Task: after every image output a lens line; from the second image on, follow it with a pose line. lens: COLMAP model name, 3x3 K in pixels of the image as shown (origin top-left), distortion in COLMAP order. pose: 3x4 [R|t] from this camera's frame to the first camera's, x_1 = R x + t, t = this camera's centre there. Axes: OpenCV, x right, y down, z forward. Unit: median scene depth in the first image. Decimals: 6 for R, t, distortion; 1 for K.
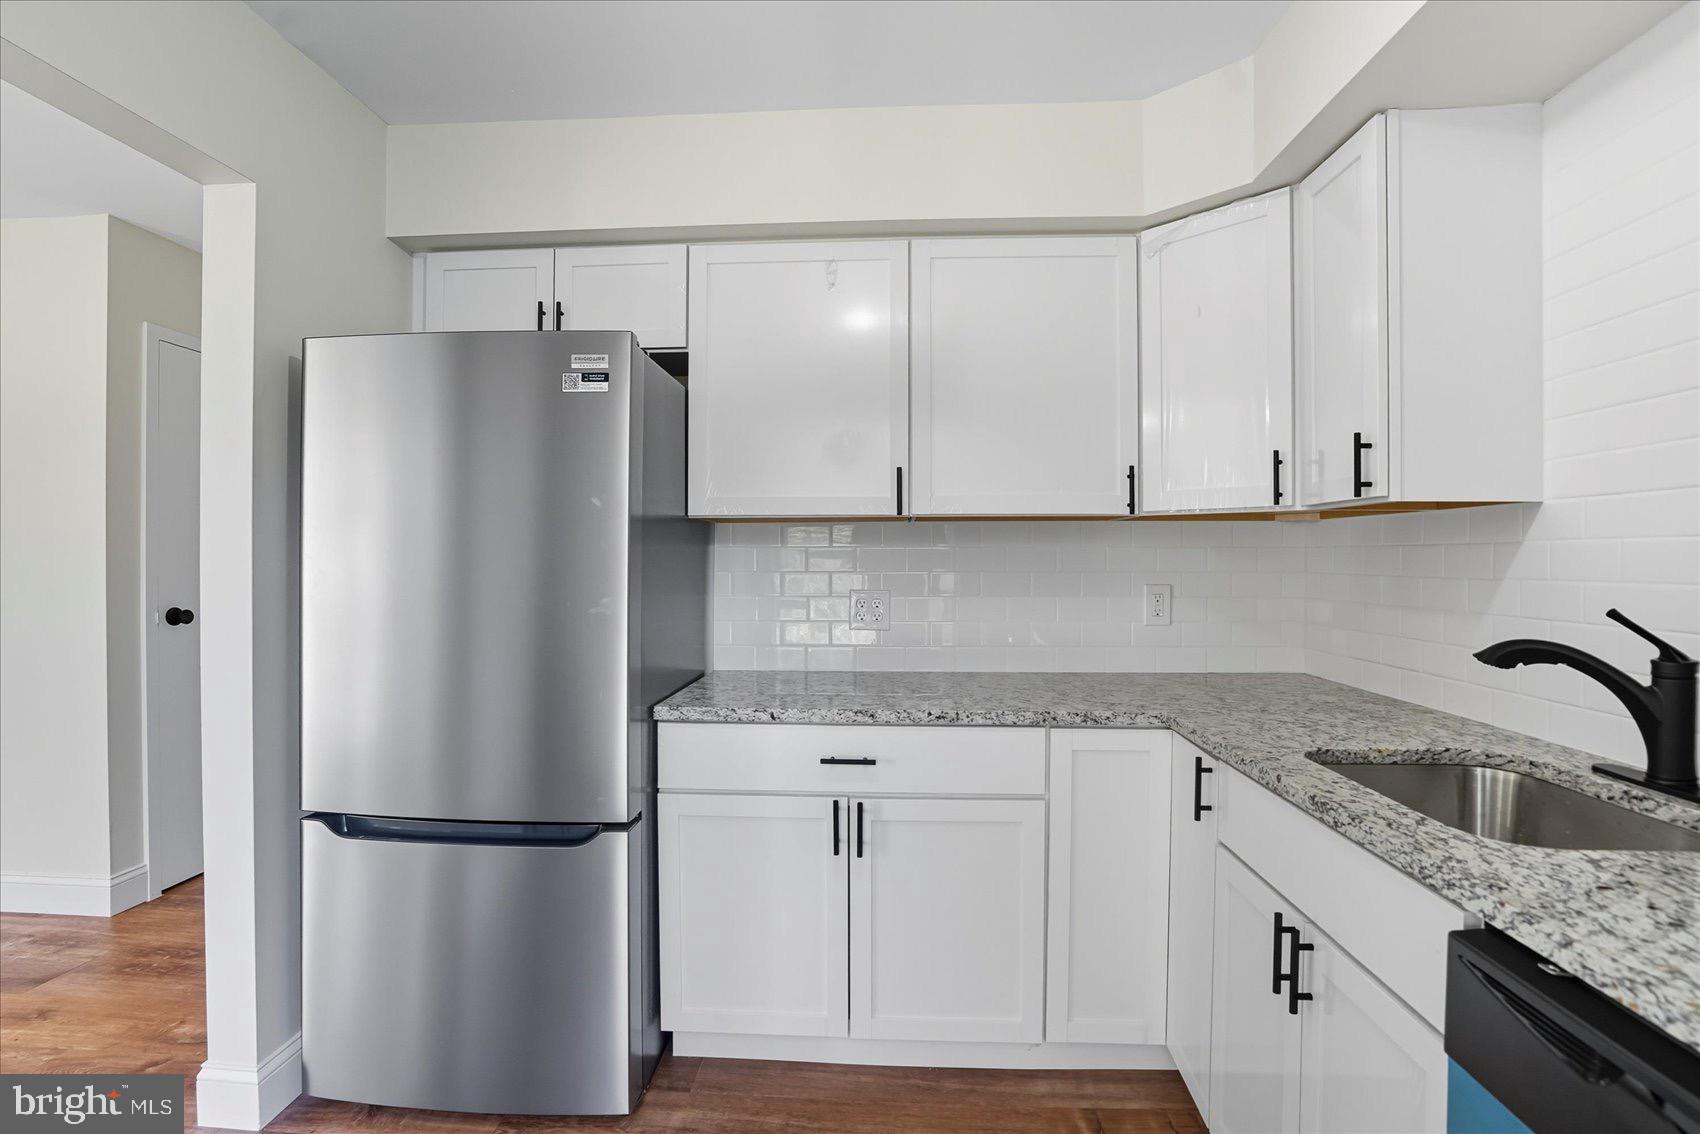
lens RADIAL K [[816.8, 0, 848.8], [0, 816.8, 556.6], [0, 0, 1]] dist [-0.058290, 0.032427]
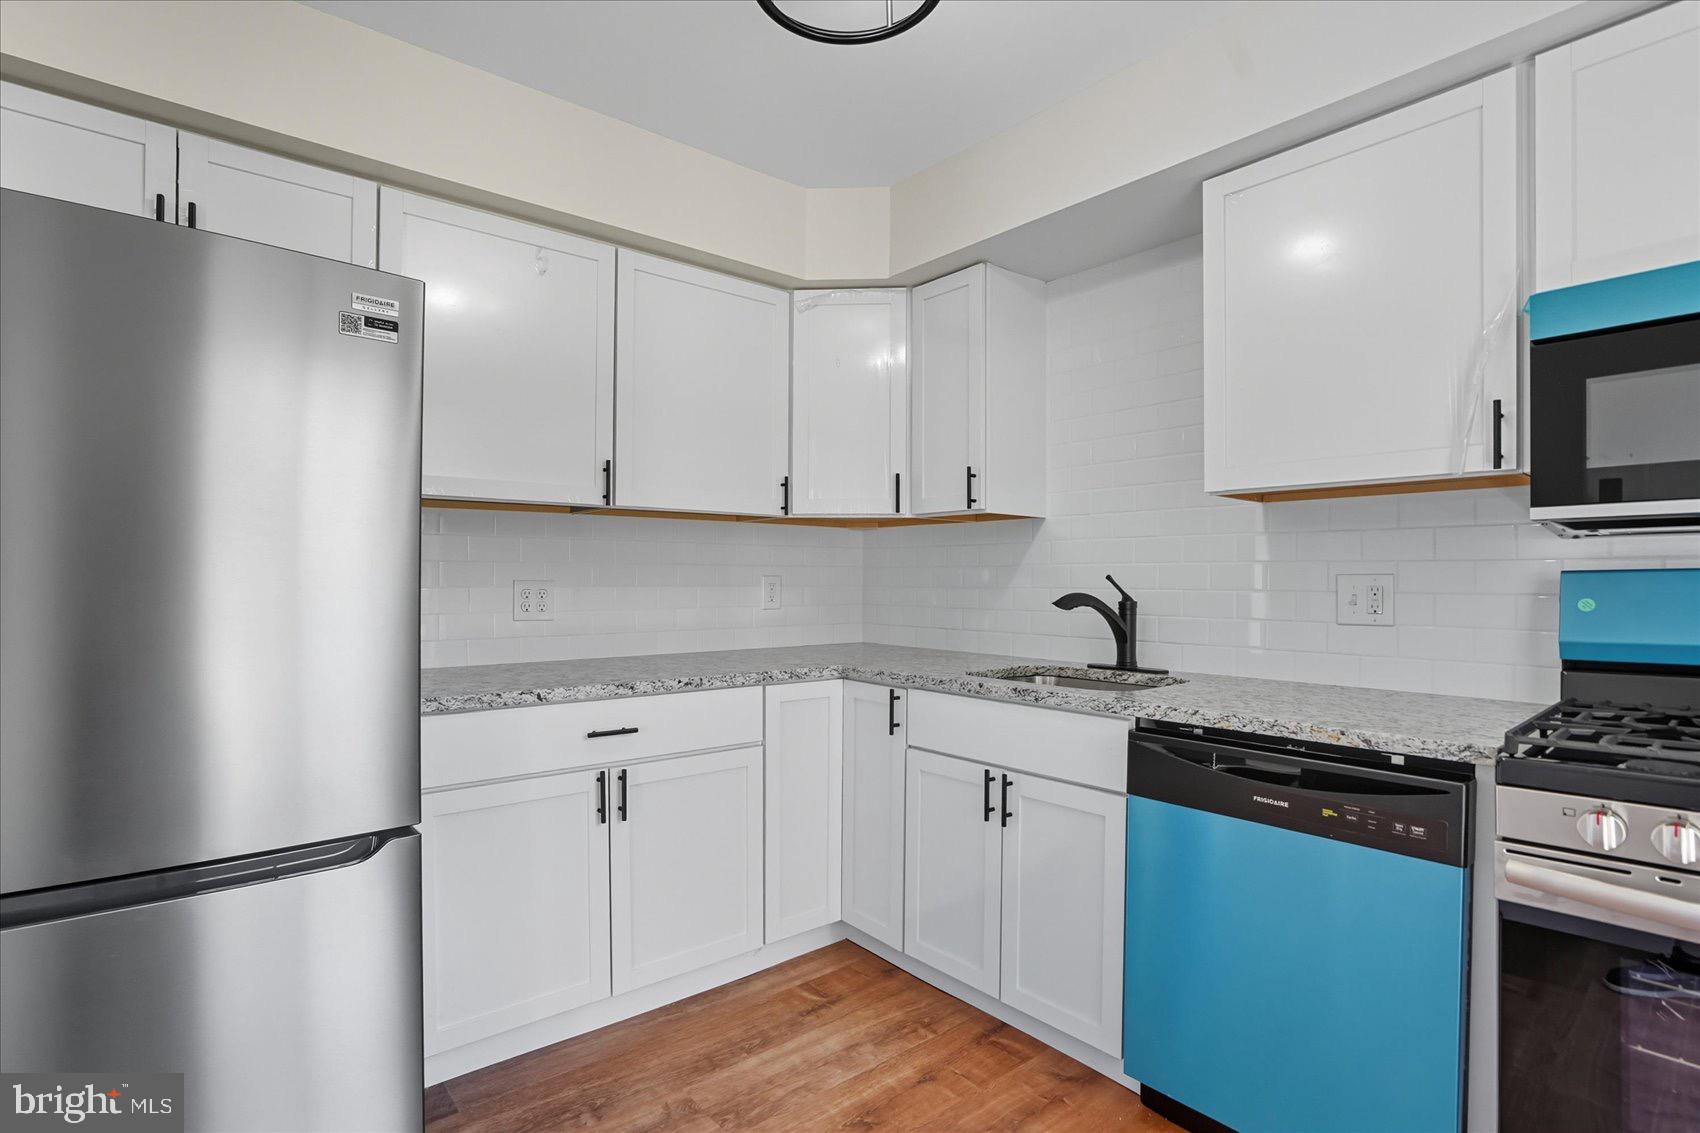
lens RADIAL K [[830.2, 0, 848.8], [0, 830.2, 577.1], [0, 0, 1]] dist [-0.055544, 0.033603]
pose [[0.731148, 0.003971, 0.682207, -0.511323], [-0.004380, 0.999990, -0.001126, 0.048923], [-0.682204, -0.002165, 0.731158, 0.004476]]
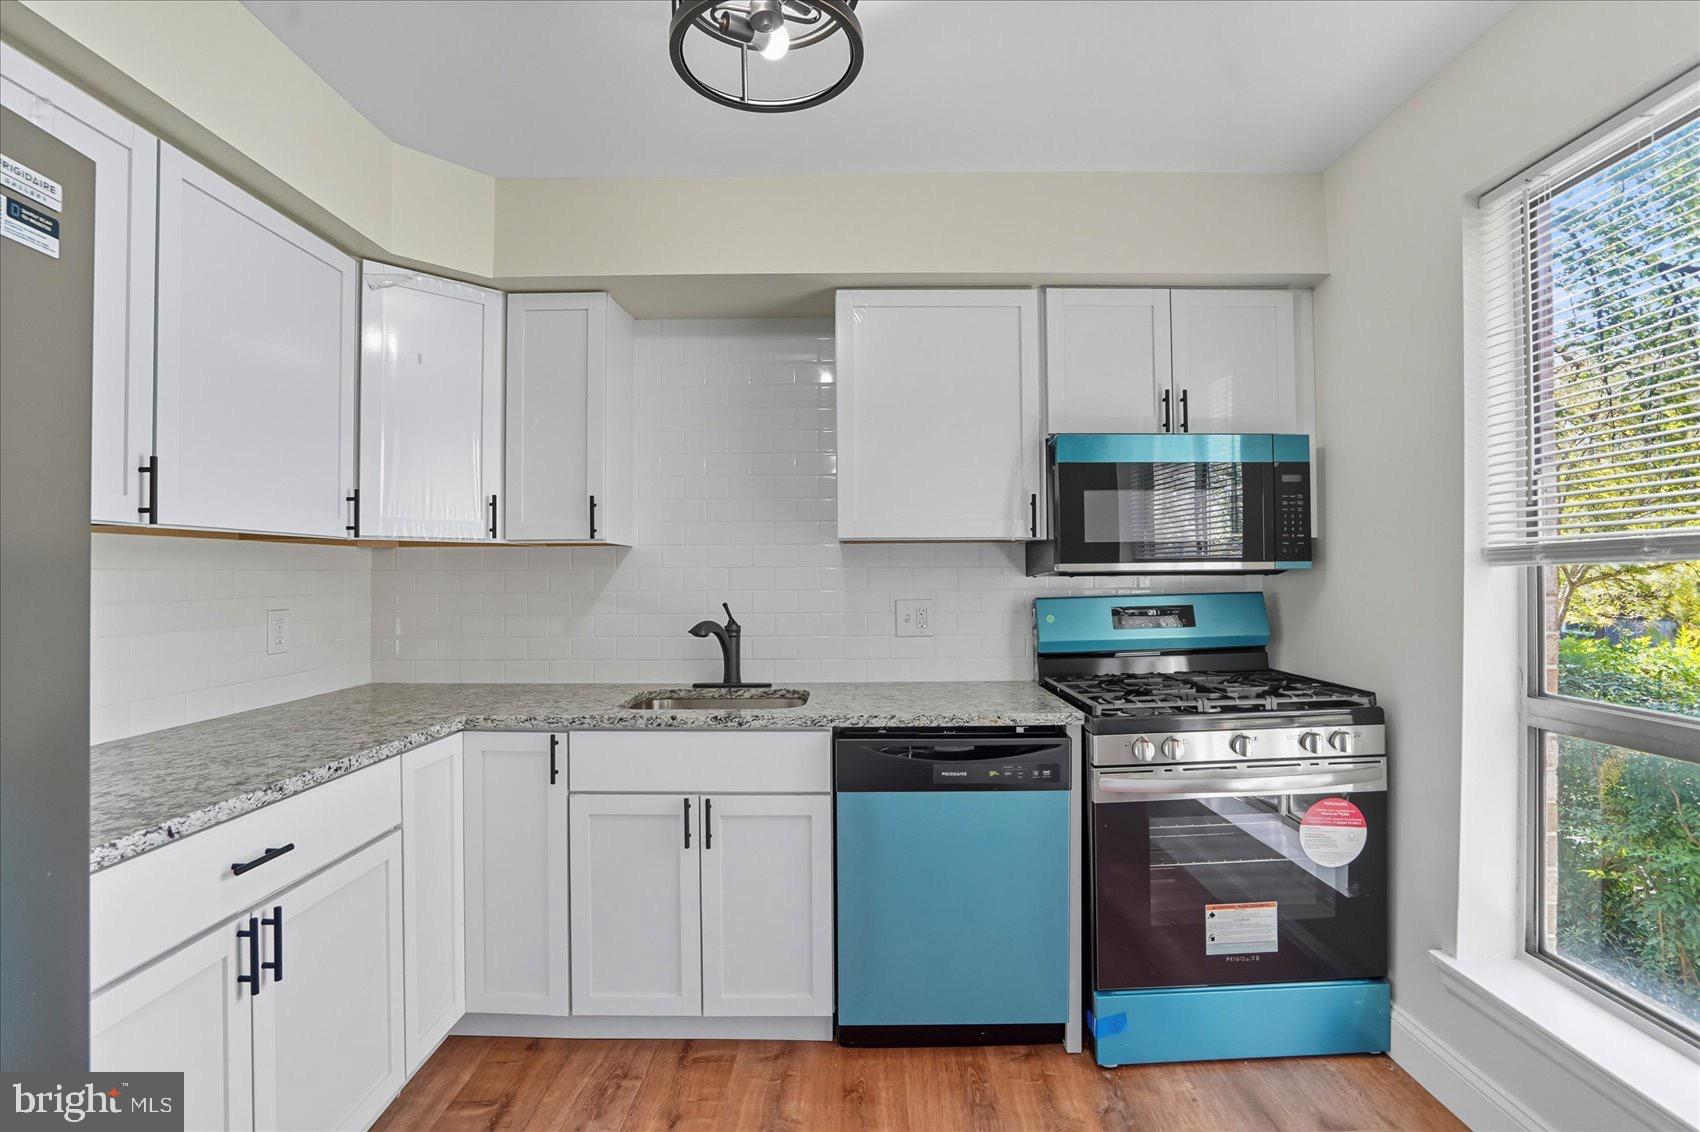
lens RADIAL K [[816.8, 0, 848.8], [0, 816.8, 555.6], [0, 0, 1]] dist [-0.058290, 0.032427]
pose [[-0.045215, 0.022830, 0.998716, -0.758017], [0.005792, 0.999728, -0.022591, -0.004848], [-0.998960, 0.004763, -0.045335, 0.499831]]
